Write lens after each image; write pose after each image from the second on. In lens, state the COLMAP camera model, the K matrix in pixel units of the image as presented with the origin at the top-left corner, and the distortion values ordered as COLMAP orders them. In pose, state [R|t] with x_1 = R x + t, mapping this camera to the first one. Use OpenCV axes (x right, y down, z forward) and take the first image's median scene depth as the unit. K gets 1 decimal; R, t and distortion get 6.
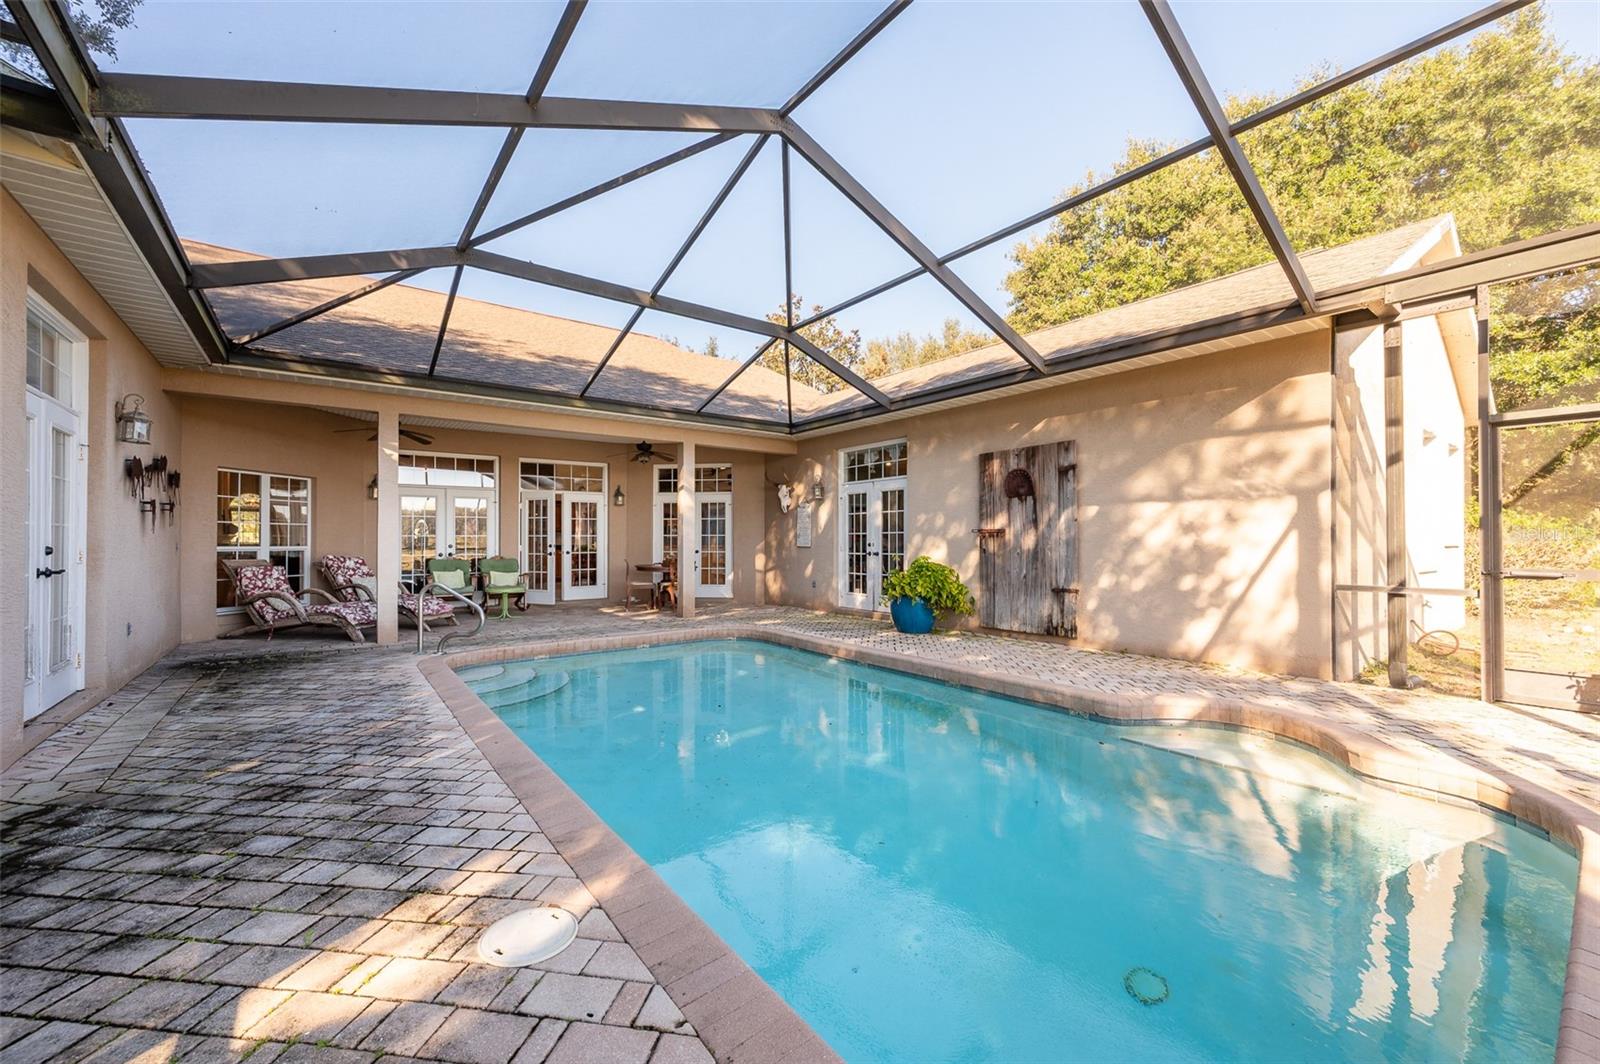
lens RADIAL K [[631.0, 0, 798.1], [0, 631.0, 537.4], [0, 0, 1]] dist [0.012693, 0.000022]
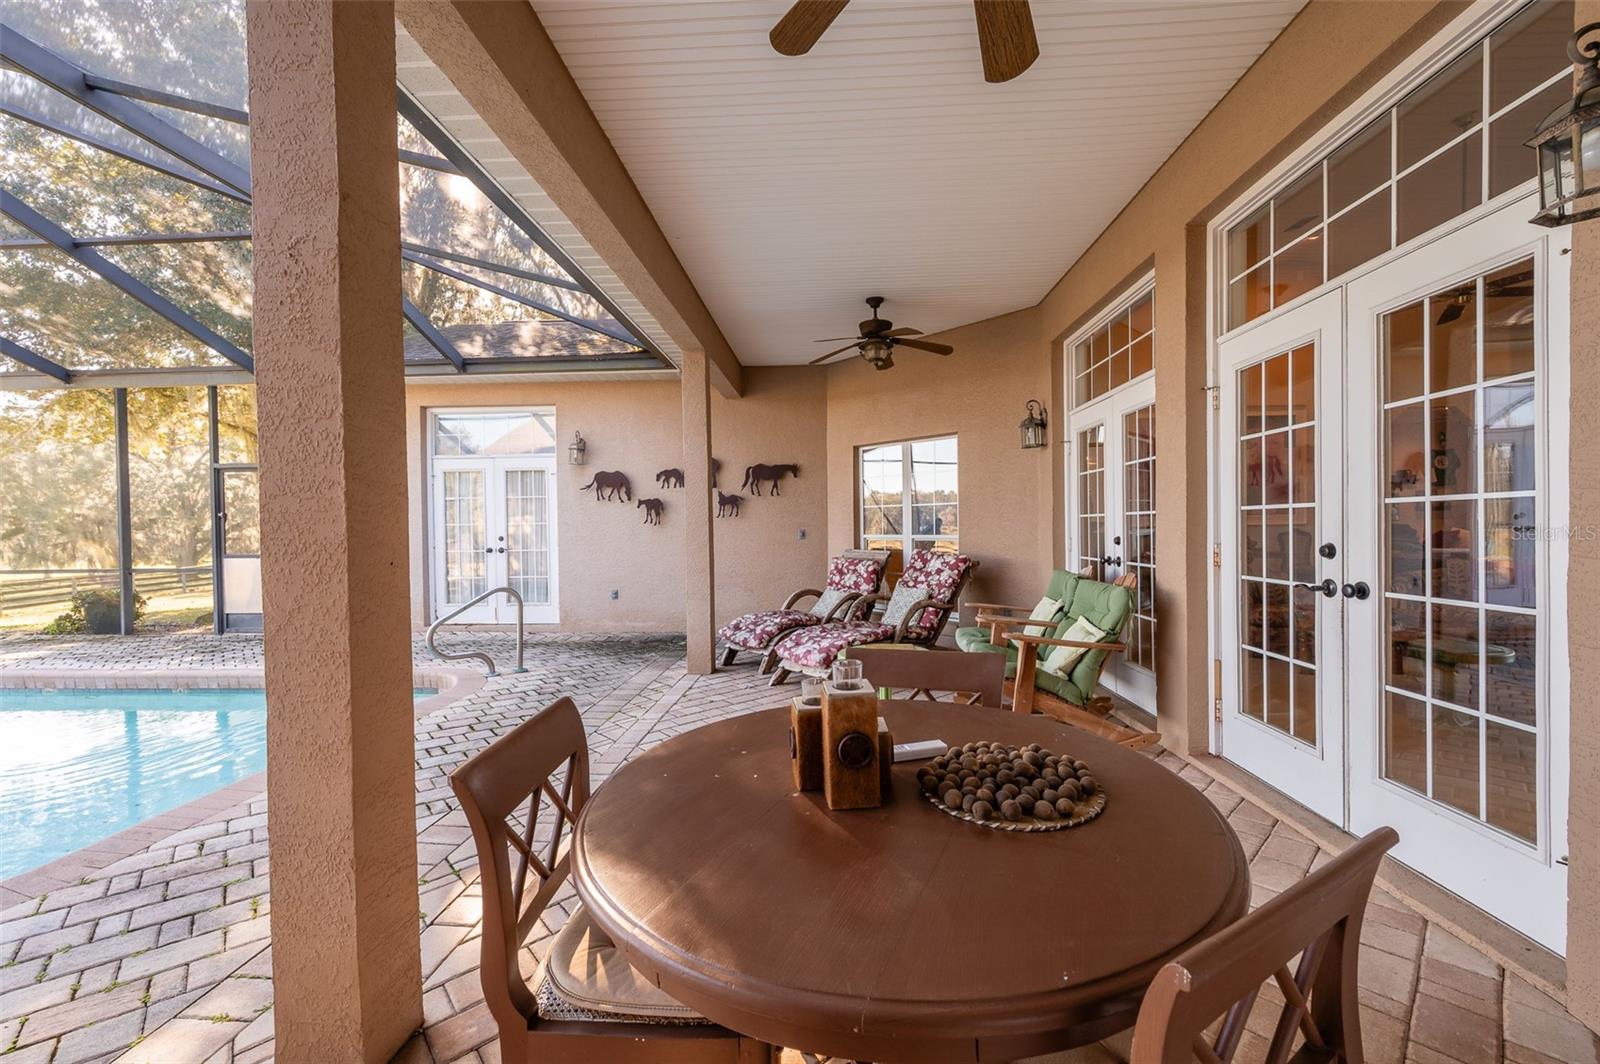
lens RADIAL K [[631.0, 0, 801.7], [0, 631.0, 529.7], [0, 0, 1]] dist [0.012693, 0.000022]
pose [[0.775758, -0.001099, -0.631029, 0.153382], [0.013386, 0.999802, 0.014716, -0.004196], [0.630888, -0.019863, 0.775619, 0.942717]]
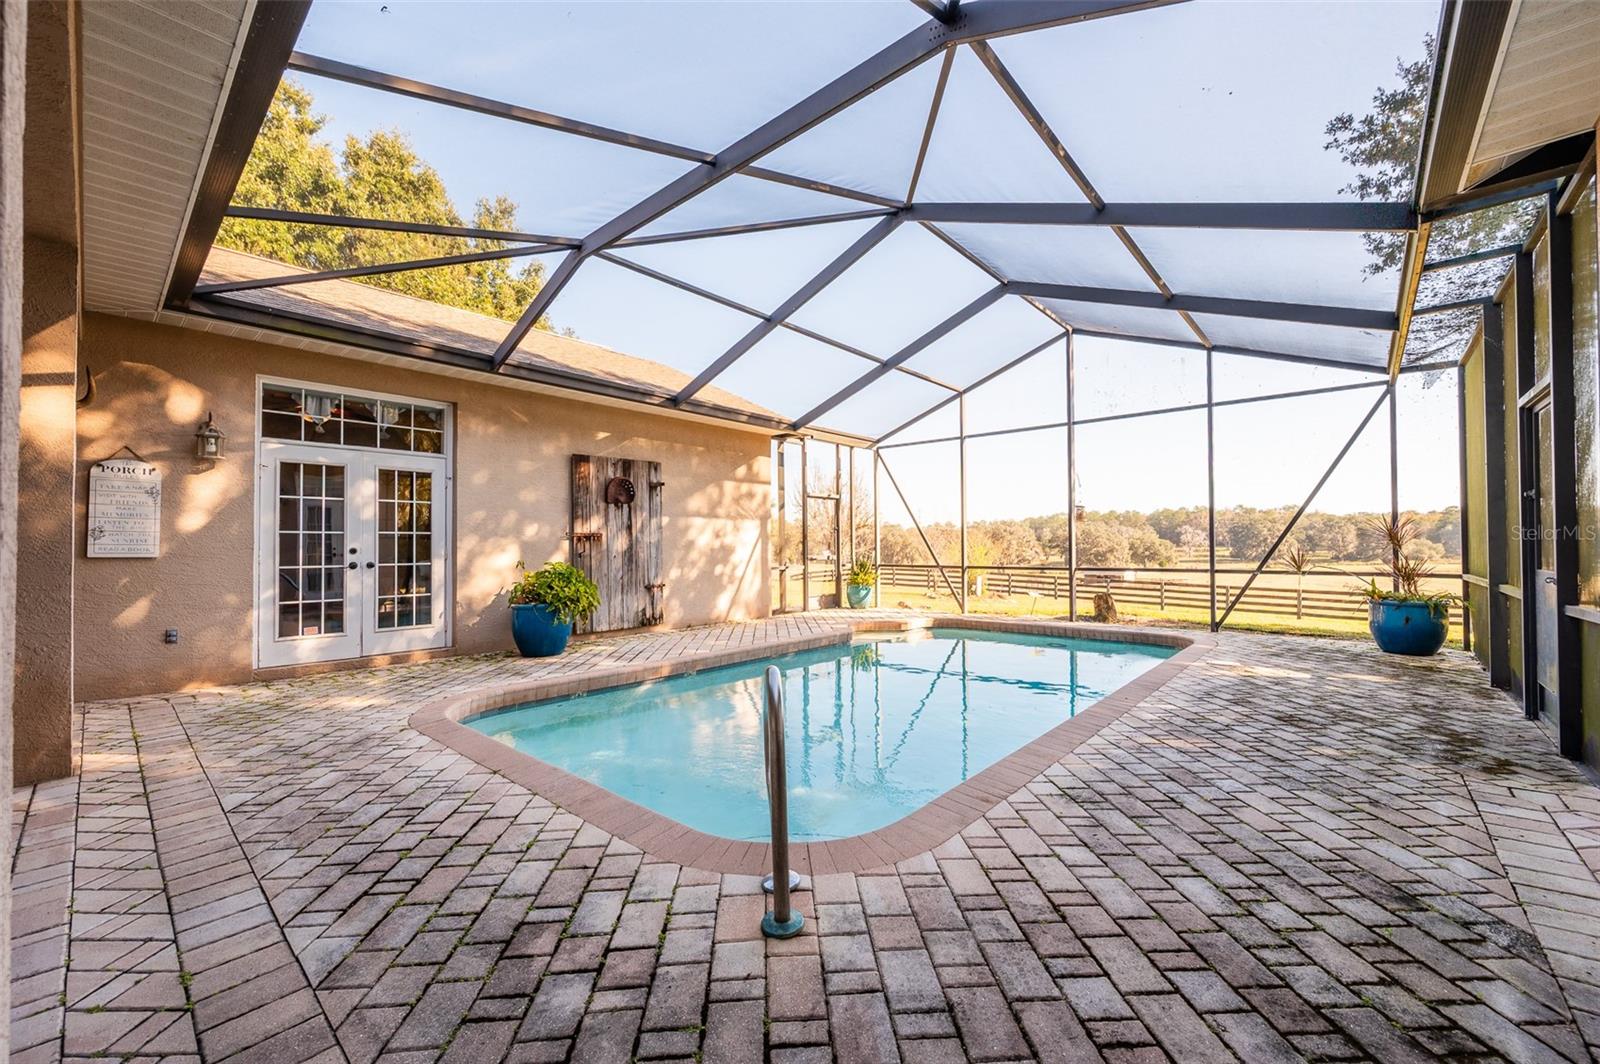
lens RADIAL K [[631.0, 0, 794.4], [0, 631.0, 532.5], [0, 0, 1]] dist [0.012693, 0.000022]
pose [[-0.199645, 0.019143, 0.979681, -0.809751], [0.001126, 0.999813, -0.019306, 0.008169], [-0.979868, -0.002751, -0.199630, 0.967276]]
